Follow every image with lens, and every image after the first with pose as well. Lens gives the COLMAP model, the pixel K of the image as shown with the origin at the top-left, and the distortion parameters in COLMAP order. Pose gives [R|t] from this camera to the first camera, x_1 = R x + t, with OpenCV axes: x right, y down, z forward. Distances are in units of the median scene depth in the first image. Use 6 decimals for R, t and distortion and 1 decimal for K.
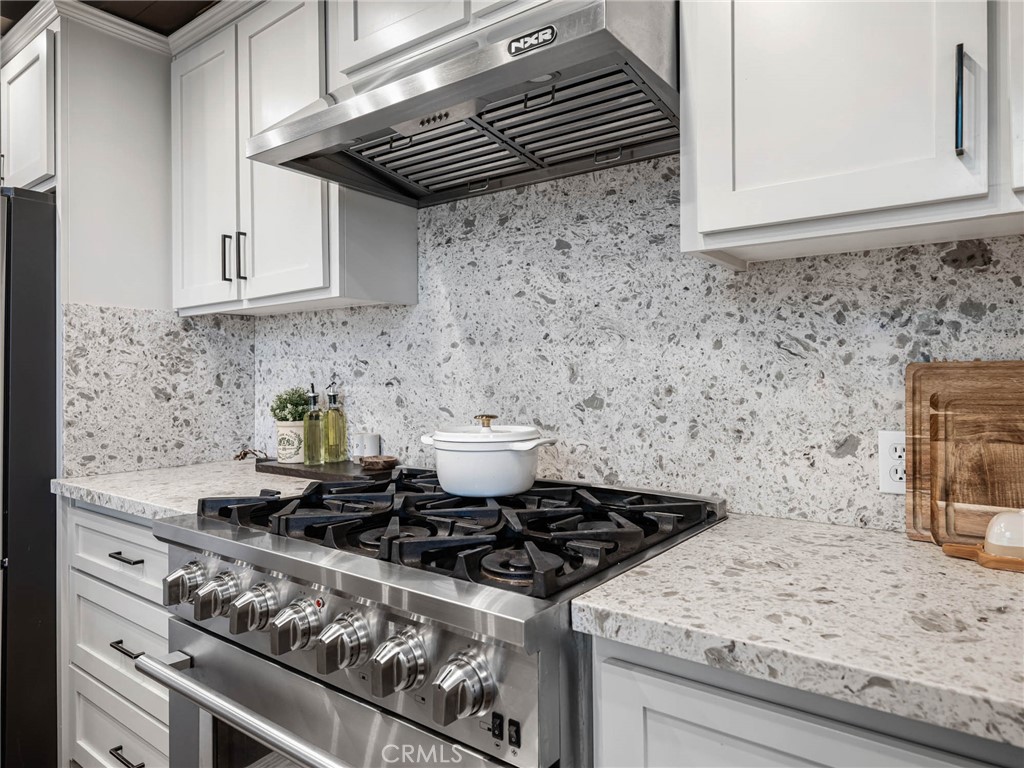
lens RADIAL K [[654.6, 0, 512.9], [0, 654.6, 381.2], [0, 0, 1]] dist [-0.000443, 0.000159]
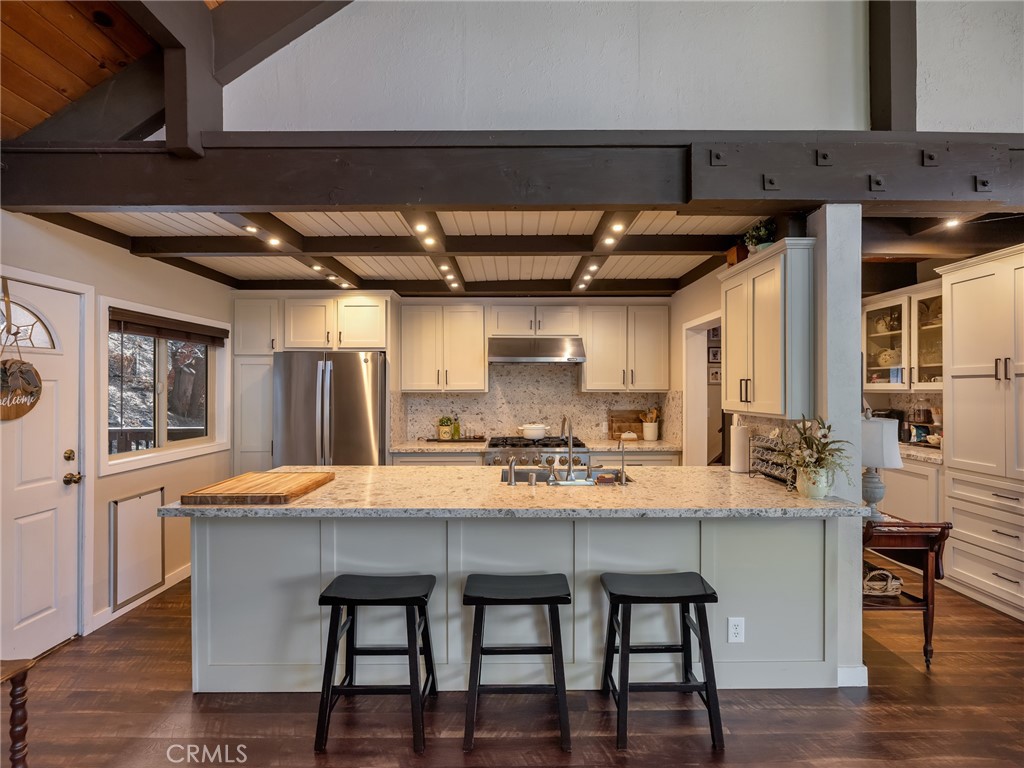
lens RADIAL K [[471.5, 0, 513.2], [0, 471.5, 387.5], [0, 0, 1]] dist [0.000647, -0.000705]
pose [[0.797893, 0.004688, 0.602781, -2.104131], [-0.000172, 0.999971, -0.007550, -0.160337], [-0.602799, 0.005921, 0.797871, -1.497236]]
